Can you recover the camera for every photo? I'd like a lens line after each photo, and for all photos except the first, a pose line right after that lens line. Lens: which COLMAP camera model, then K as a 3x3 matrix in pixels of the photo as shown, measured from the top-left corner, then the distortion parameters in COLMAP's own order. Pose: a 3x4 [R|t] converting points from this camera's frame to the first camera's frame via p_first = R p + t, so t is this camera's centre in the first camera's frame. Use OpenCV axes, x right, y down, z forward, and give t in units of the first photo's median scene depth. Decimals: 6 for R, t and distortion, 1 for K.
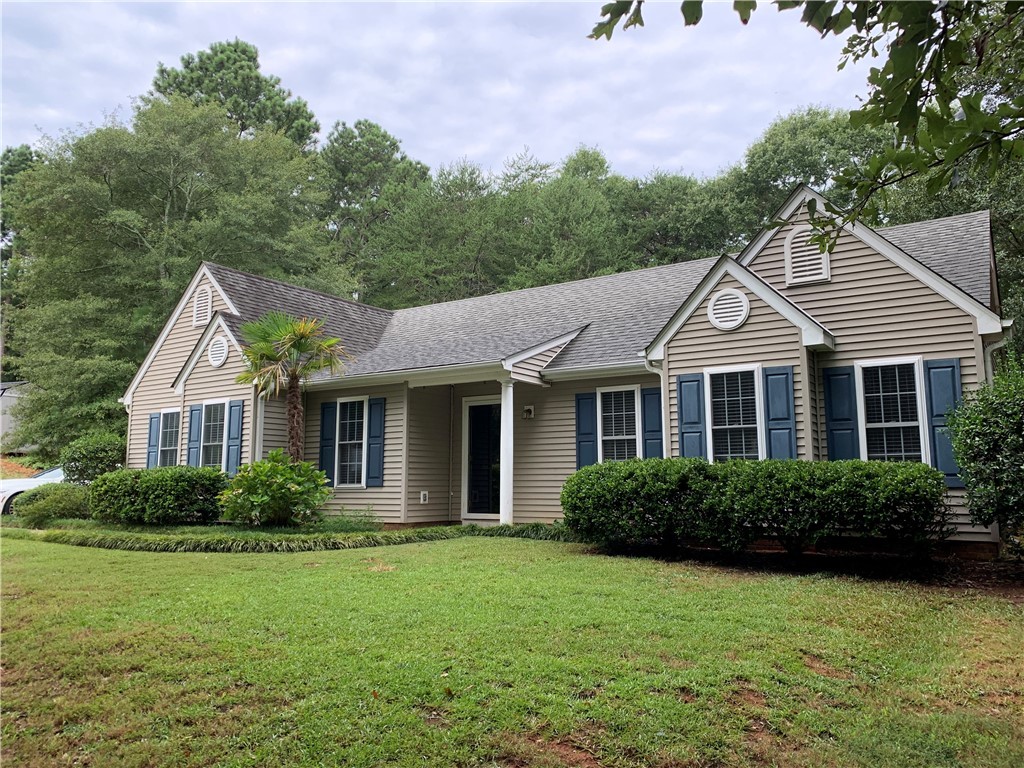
lens RADIAL K [[783.5, 0, 511.9], [0, 783.5, 381.2], [0, 0, 1]] dist [0.007549, -0.002598]
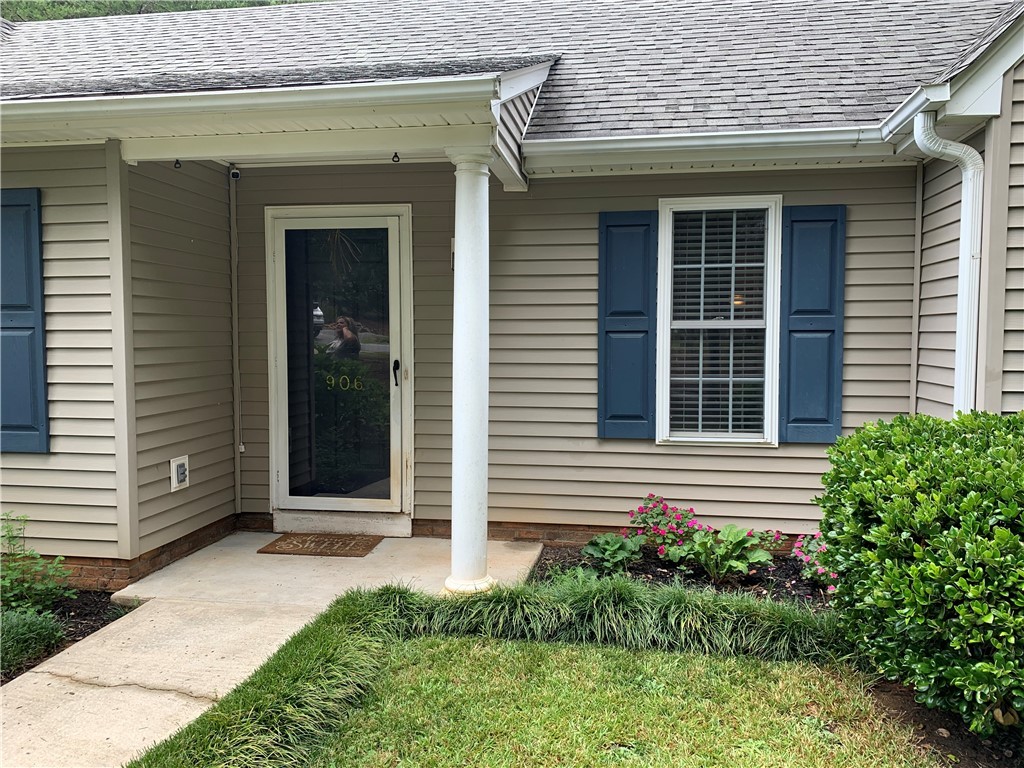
lens RADIAL K [[783.5, 0, 513.0], [0, 783.5, 390.5], [0, 0, 1]] dist [0.007549, -0.002598]
pose [[0.910433, -0.028493, 0.412674, -0.128202], [-0.056830, 0.979549, 0.193011, 0.031242], [-0.409734, -0.199176, 0.890195, 0.652843]]
